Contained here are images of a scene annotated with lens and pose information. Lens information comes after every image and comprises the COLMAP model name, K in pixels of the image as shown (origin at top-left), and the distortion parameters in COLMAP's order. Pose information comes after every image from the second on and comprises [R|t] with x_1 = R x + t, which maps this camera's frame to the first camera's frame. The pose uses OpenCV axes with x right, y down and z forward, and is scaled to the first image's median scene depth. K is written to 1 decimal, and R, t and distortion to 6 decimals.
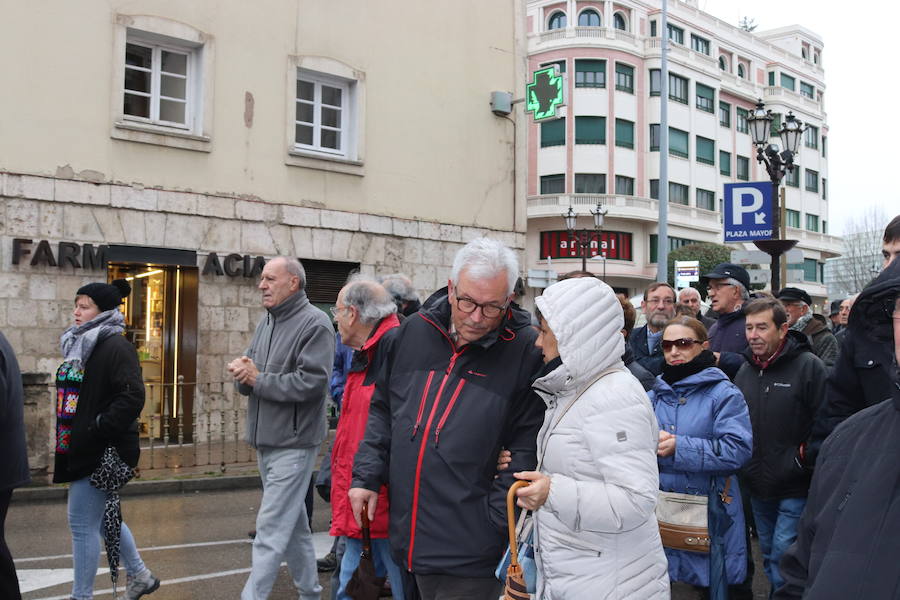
lens RADIAL K [[922.9, 0, 514.1], [0, 922.9, 309.2], [0, 0, 1]] dist [-0.077392, 0.000000]
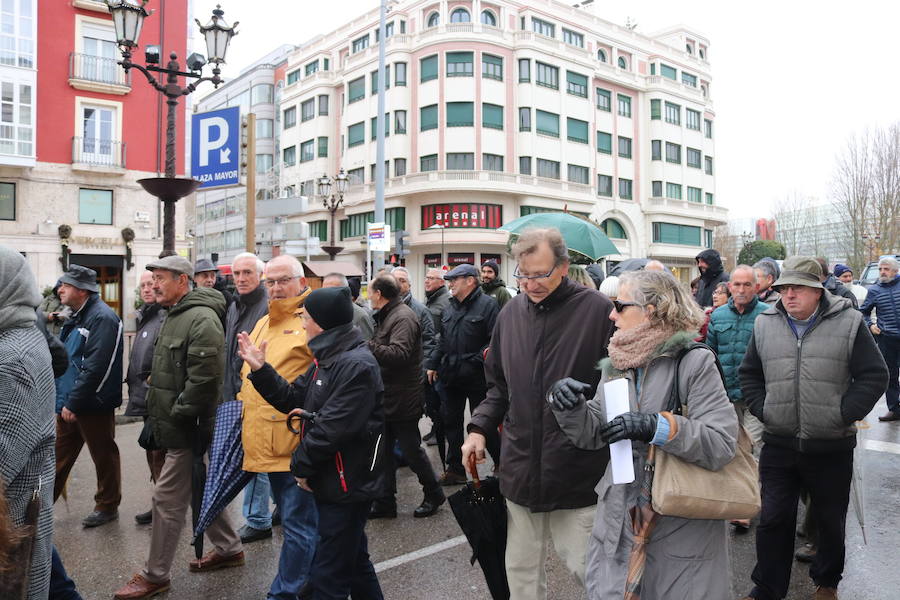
lens RADIAL K [[707.5, 0, 465.2], [0, 707.5, 286.8], [0, 0, 1]] dist [-0.153189, 0.104091]
pose [[0.995073, -0.013480, -0.098222, 0.516604], [0.015328, 0.999719, 0.018090, 0.001877], [0.097950, -0.019506, 0.995000, 0.442751]]
